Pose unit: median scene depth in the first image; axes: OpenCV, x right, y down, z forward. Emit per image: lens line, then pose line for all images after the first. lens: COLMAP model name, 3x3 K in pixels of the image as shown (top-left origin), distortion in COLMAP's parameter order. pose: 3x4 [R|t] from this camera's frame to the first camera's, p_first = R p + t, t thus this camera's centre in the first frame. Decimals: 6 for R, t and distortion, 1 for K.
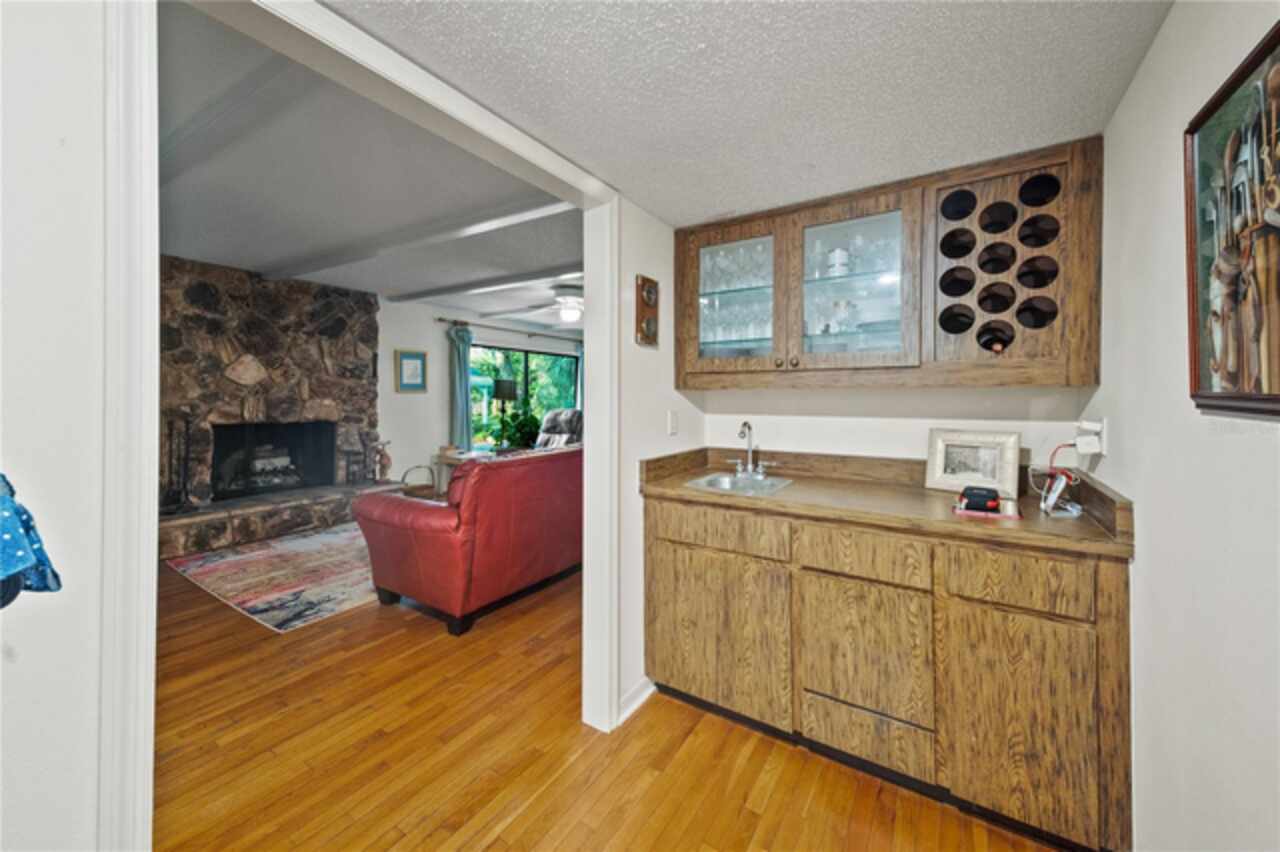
lens RADIAL K [[463.4, 0, 679.5], [0, 463.4, 394.3], [0, 0, 1]] dist [0.000004, -0.000612]
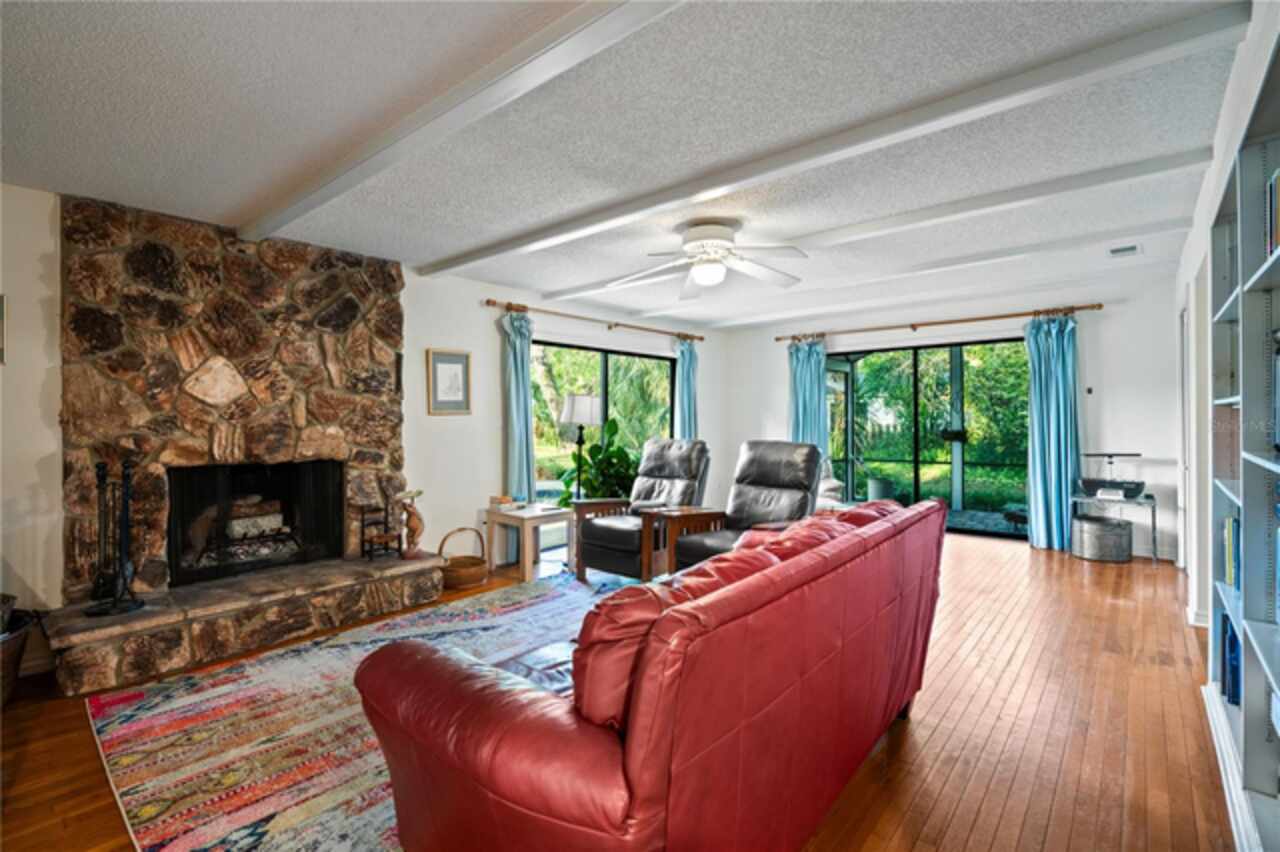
lens RADIAL K [[584.7, 0, 639.4], [0, 584.7, 416.9], [0, 0, 1]] dist [-0.003254, 0.000926]
pose [[0.981460, -0.009346, -0.191438, -0.193699], [0.009936, 0.999948, 0.002122, 0.000634], [0.191408, -0.003985, 0.981502, 0.296660]]
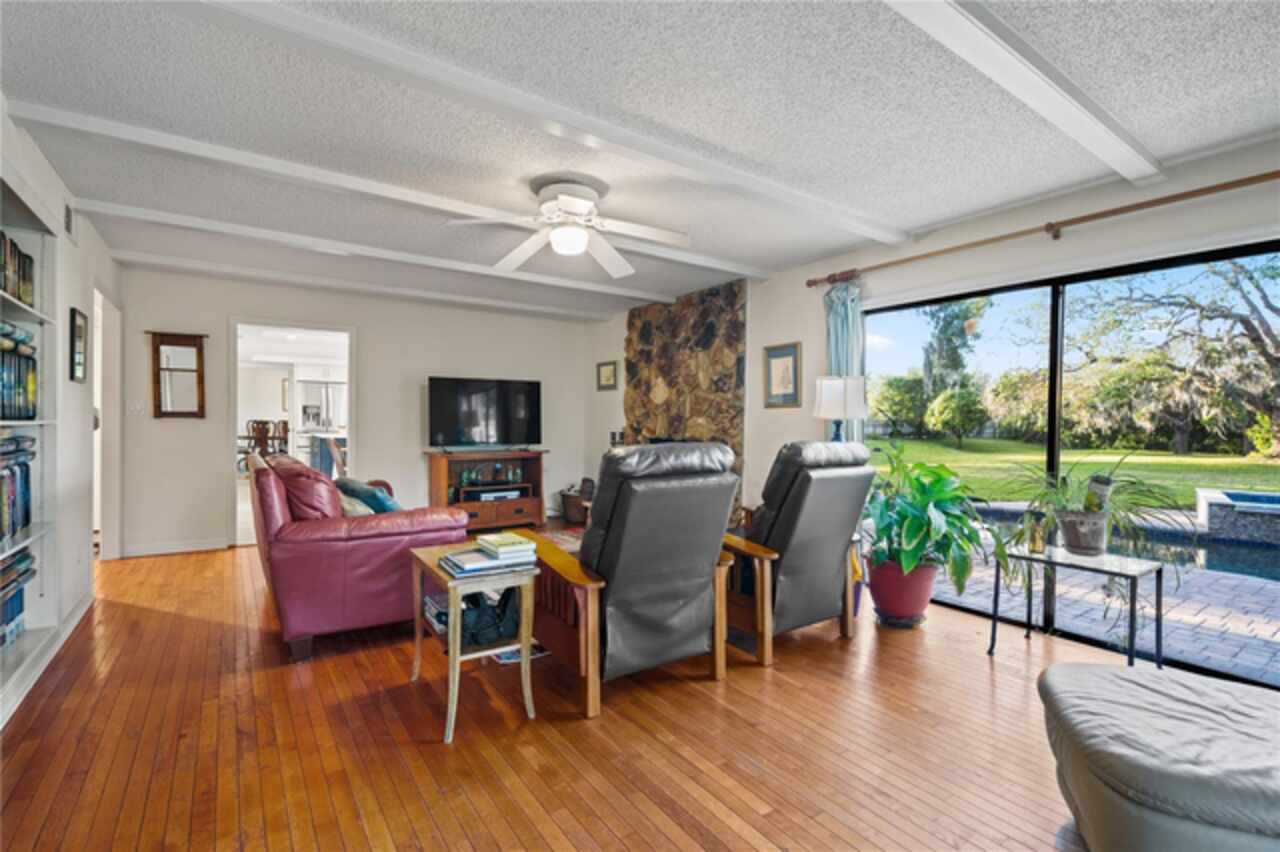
lens RADIAL K [[584.7, 0, 640.2], [0, 584.7, 424.5], [0, 0, 1]] dist [-0.003254, 0.000926]
pose [[-0.435083, 0.003852, -0.900382, 0.319575], [0.001217, 0.999992, 0.003690, 0.020872], [0.900390, 0.000509, -0.435084, 1.436194]]
